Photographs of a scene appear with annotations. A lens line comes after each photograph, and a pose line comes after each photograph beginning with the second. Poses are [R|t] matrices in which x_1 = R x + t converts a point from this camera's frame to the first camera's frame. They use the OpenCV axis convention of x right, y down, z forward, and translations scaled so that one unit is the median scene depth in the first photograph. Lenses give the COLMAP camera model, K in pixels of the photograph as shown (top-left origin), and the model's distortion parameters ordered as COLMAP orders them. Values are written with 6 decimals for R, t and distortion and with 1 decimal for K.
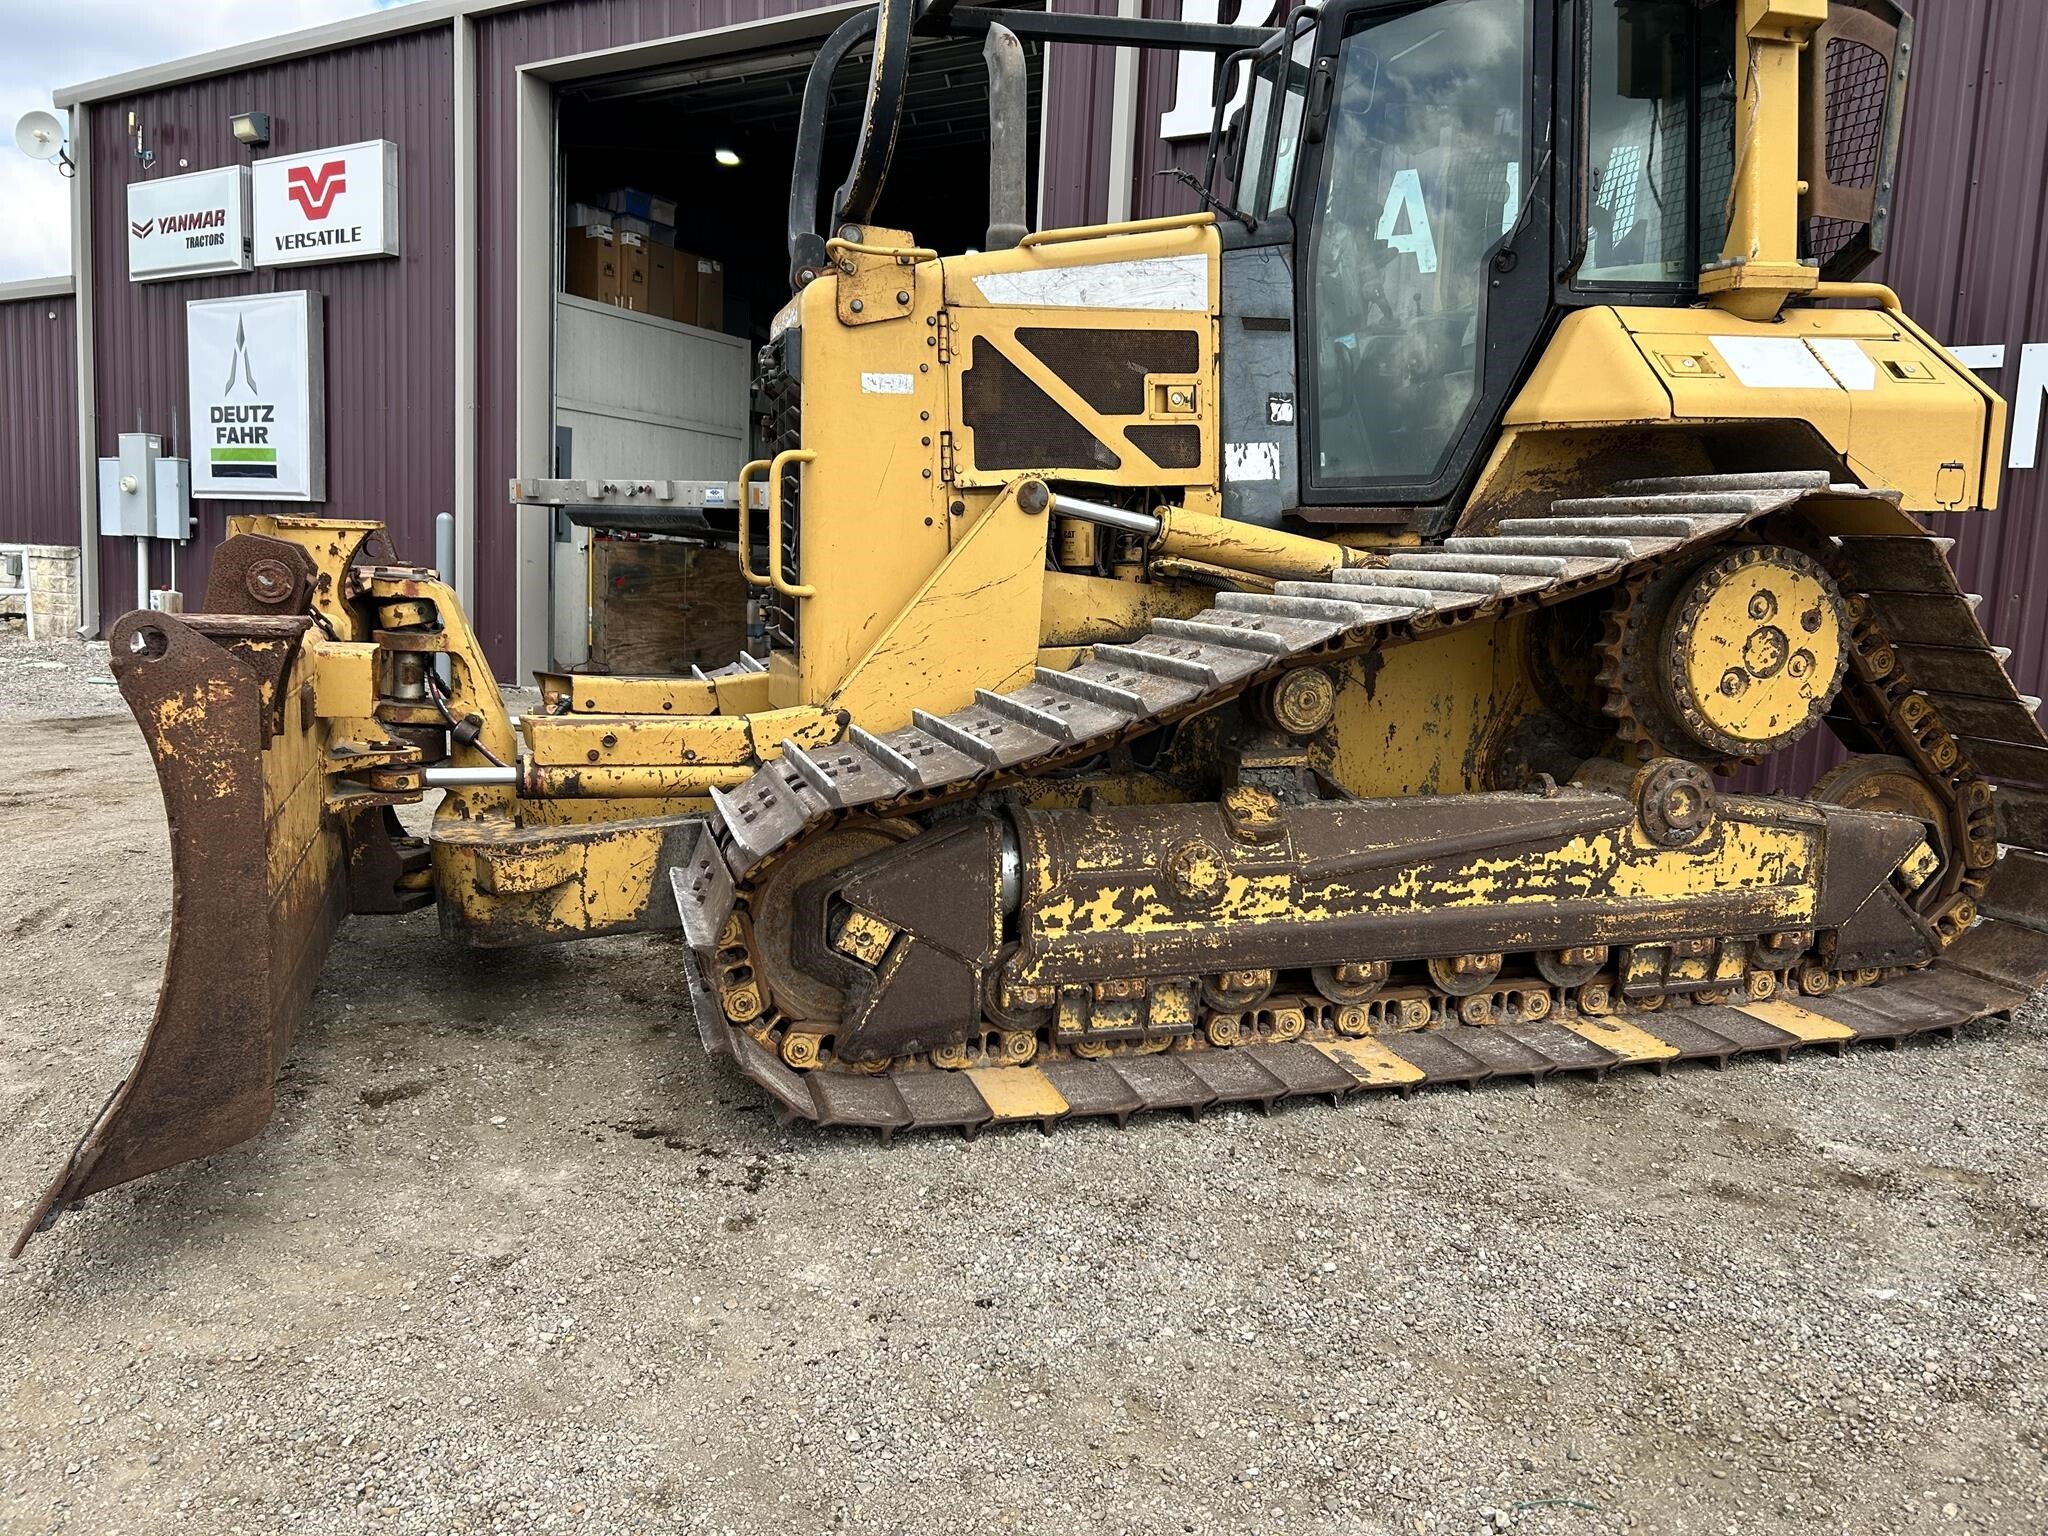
lens RADIAL K [[1556.2, 0, 1024.0], [0, 1556.2, 768.0], [0, 0, 1]] dist [0.057355, -0.063455]
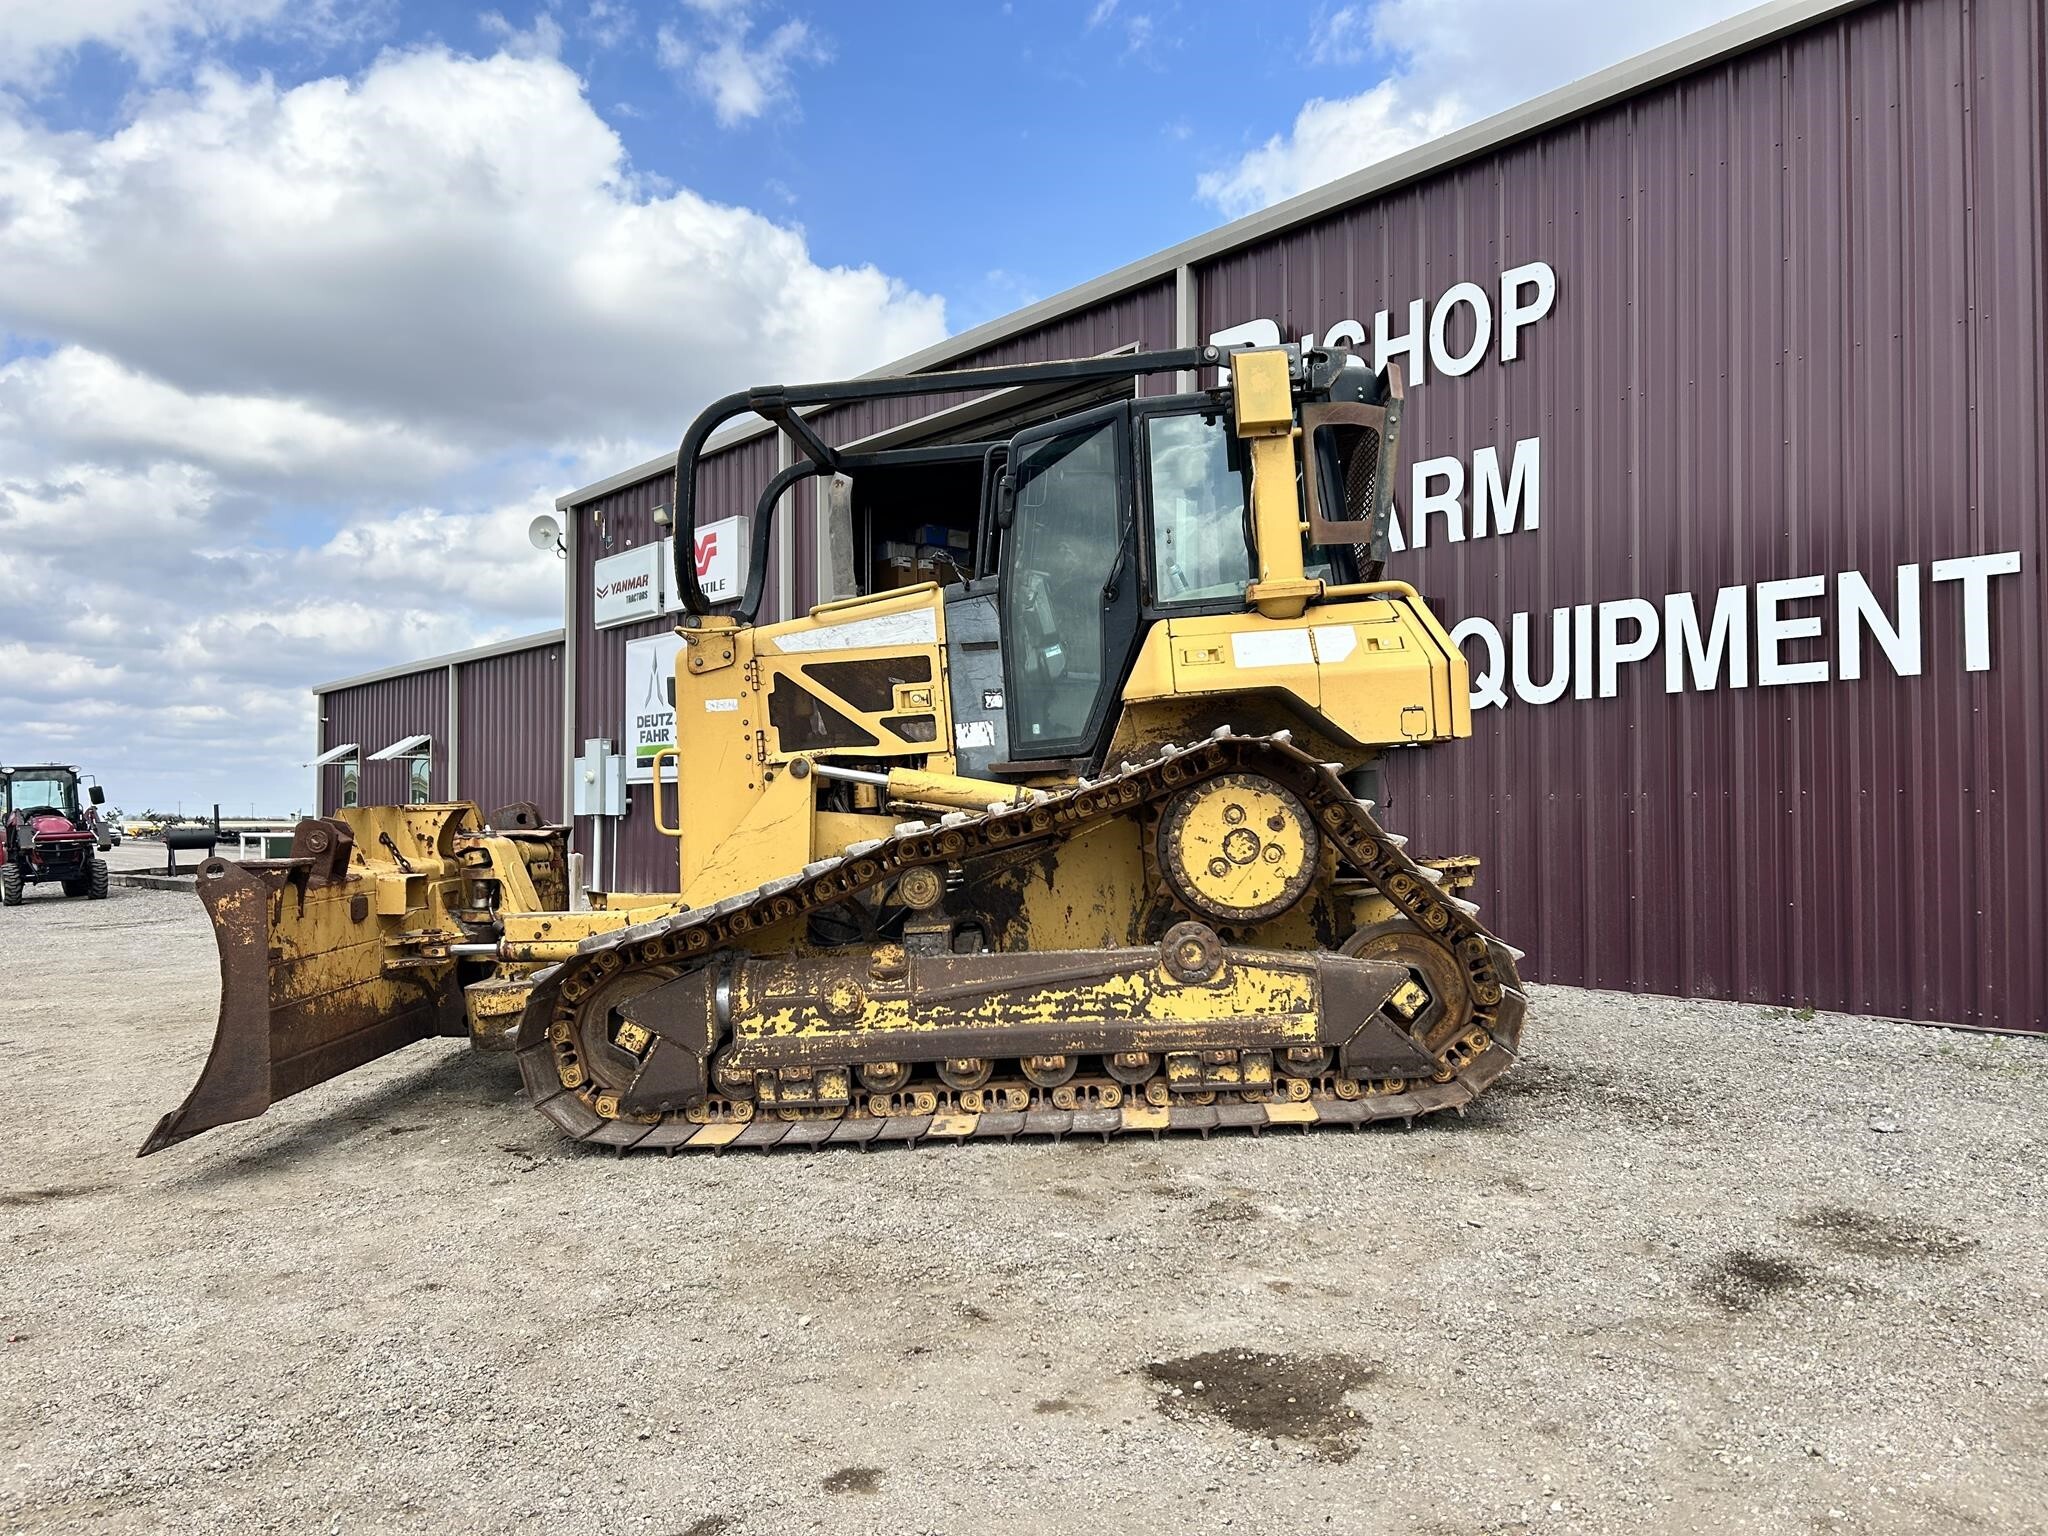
lens RADIAL K [[1559.2, 0, 1023.5], [0, 1559.2, 739.7], [0, 0, 1]] dist [0.102890, -0.121468]
pose [[0.943649, -0.062907, -0.324914, 0.740152], [0.005888, 0.984805, -0.173566, 0.077425], [0.330895, 0.161872, 0.929680, -0.420971]]
